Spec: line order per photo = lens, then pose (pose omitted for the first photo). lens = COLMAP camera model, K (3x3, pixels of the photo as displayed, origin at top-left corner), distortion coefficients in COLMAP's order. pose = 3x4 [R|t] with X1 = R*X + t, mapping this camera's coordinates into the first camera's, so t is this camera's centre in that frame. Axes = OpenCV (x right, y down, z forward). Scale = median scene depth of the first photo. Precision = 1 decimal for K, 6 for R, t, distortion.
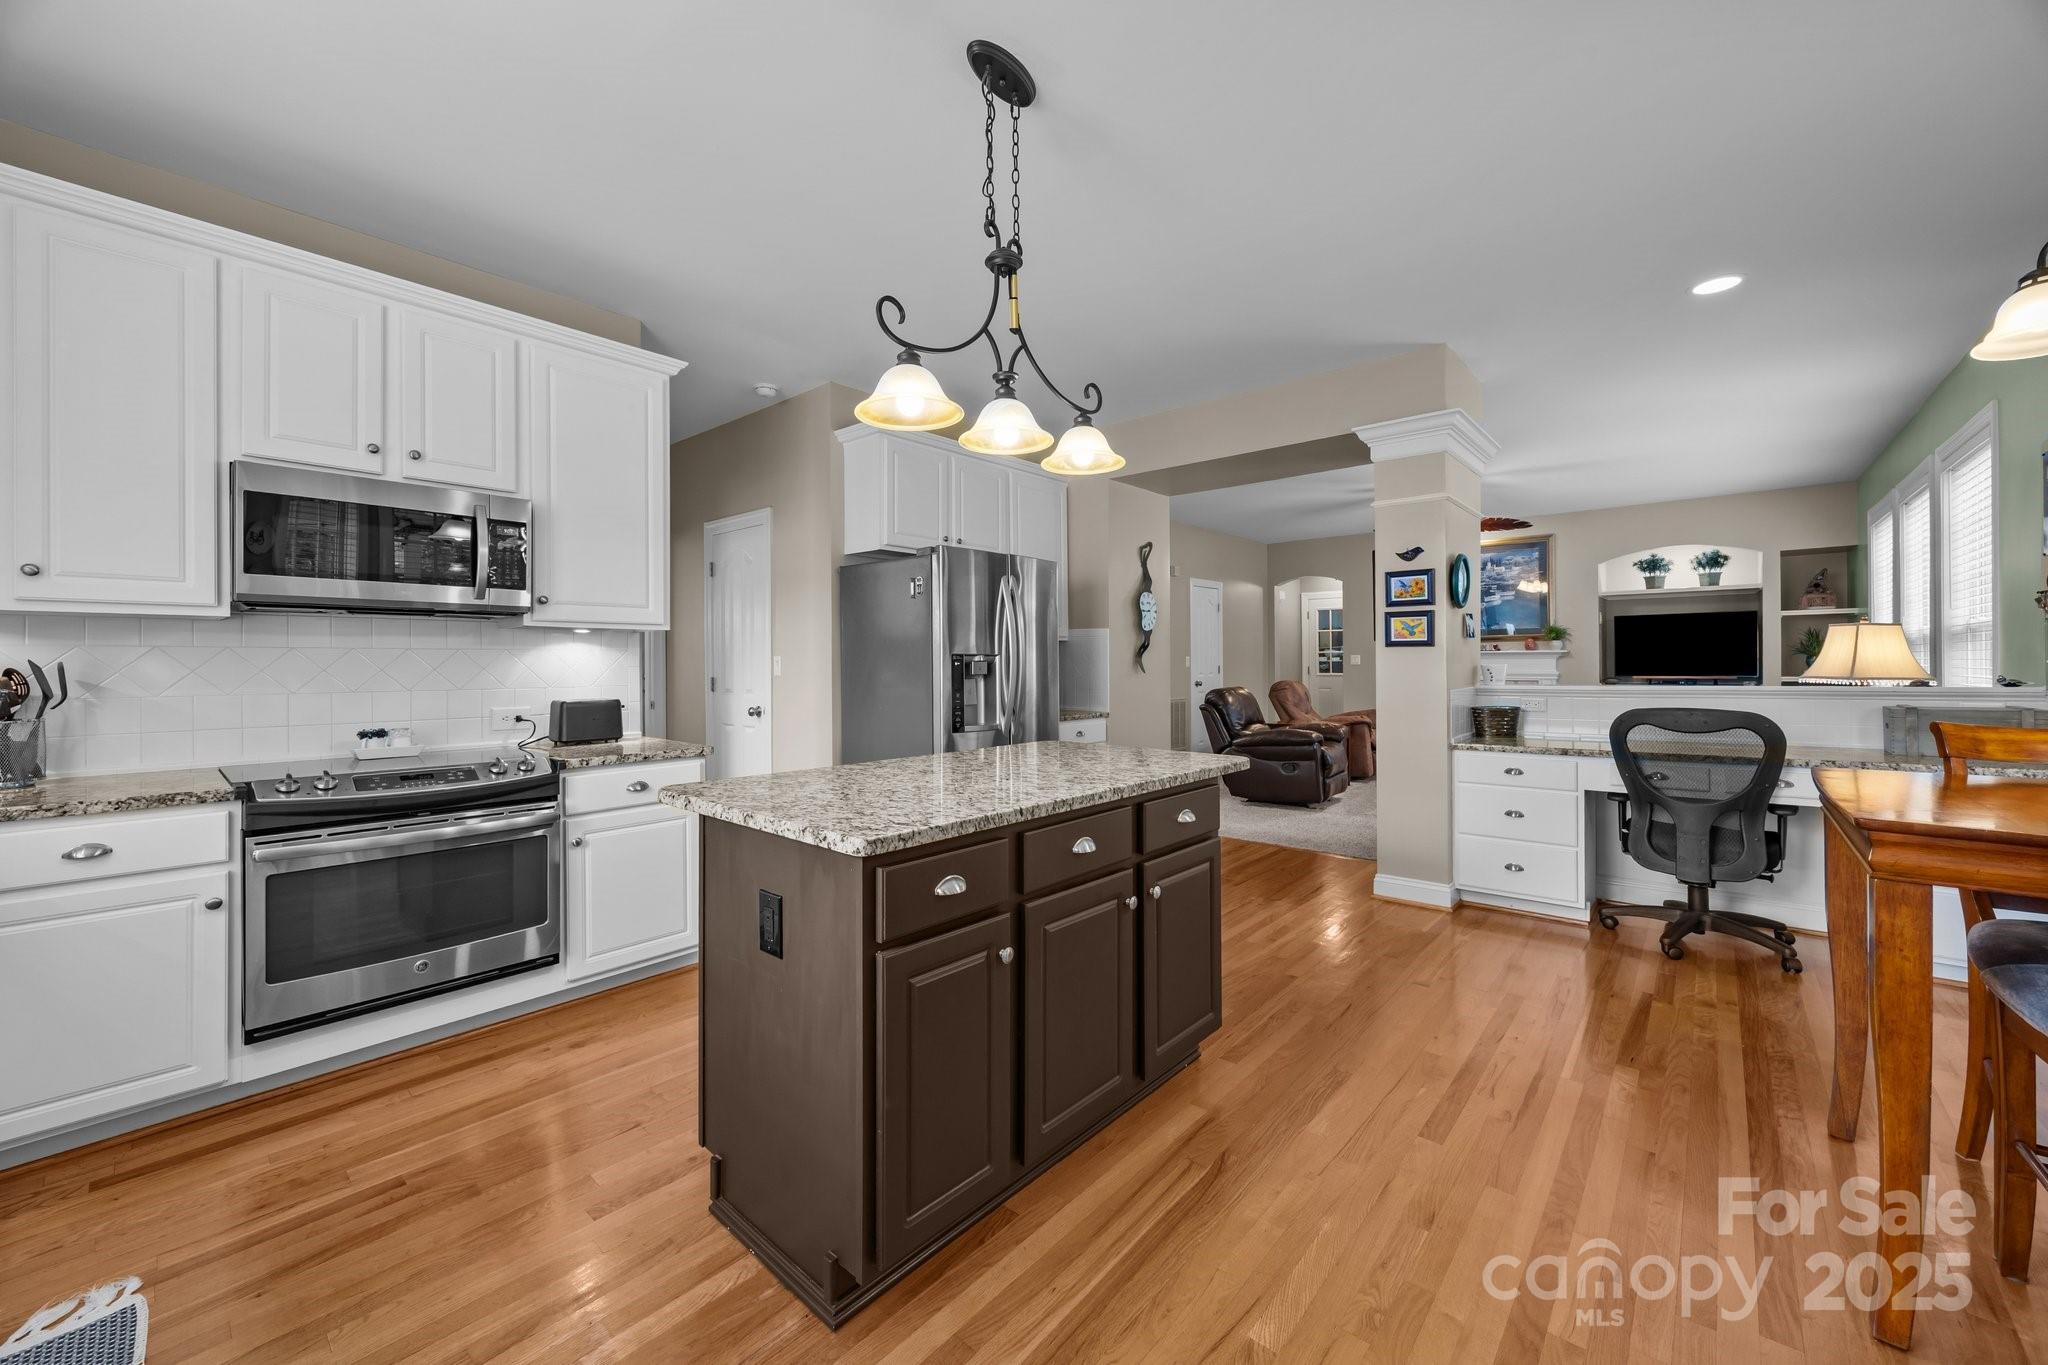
lens RADIAL K [[779.9, 0, 1024.4], [0, 779.9, 678.0], [0, 0, 1]] dist [-0.002825, -0.000003]
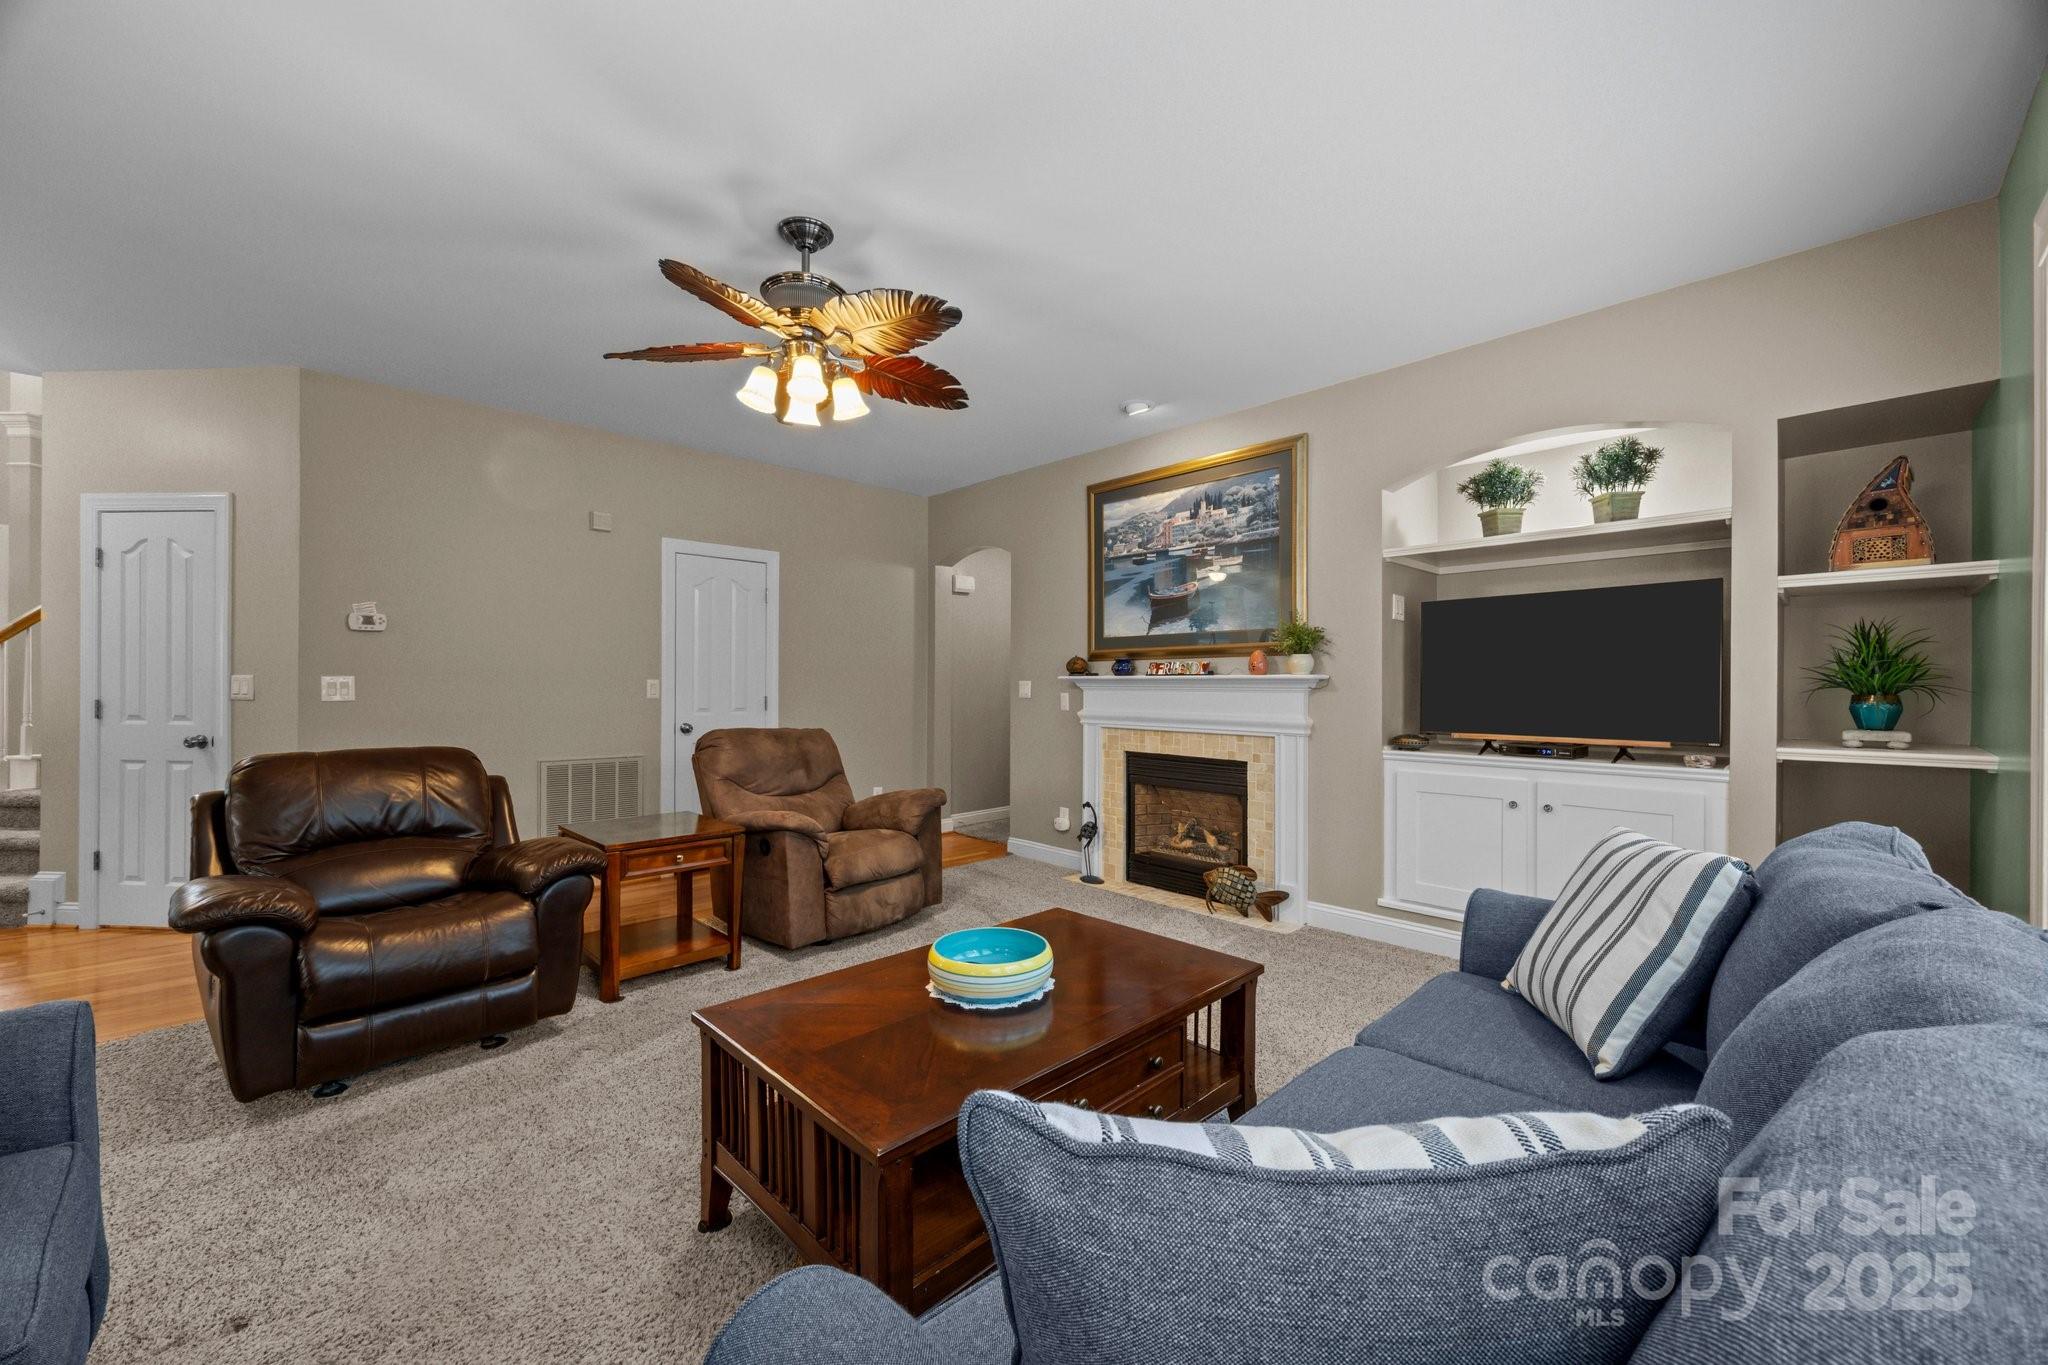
lens RADIAL K [[779.9, 0, 1022.1], [0, 779.9, 693.6], [0, 0, 1]] dist [-0.002825, -0.000003]
pose [[0.996162, 0.007355, -0.087223, 0.586890], [-0.007974, 0.999945, -0.006750, -0.021101], [0.087168, 0.007420, 0.996166, 0.542191]]
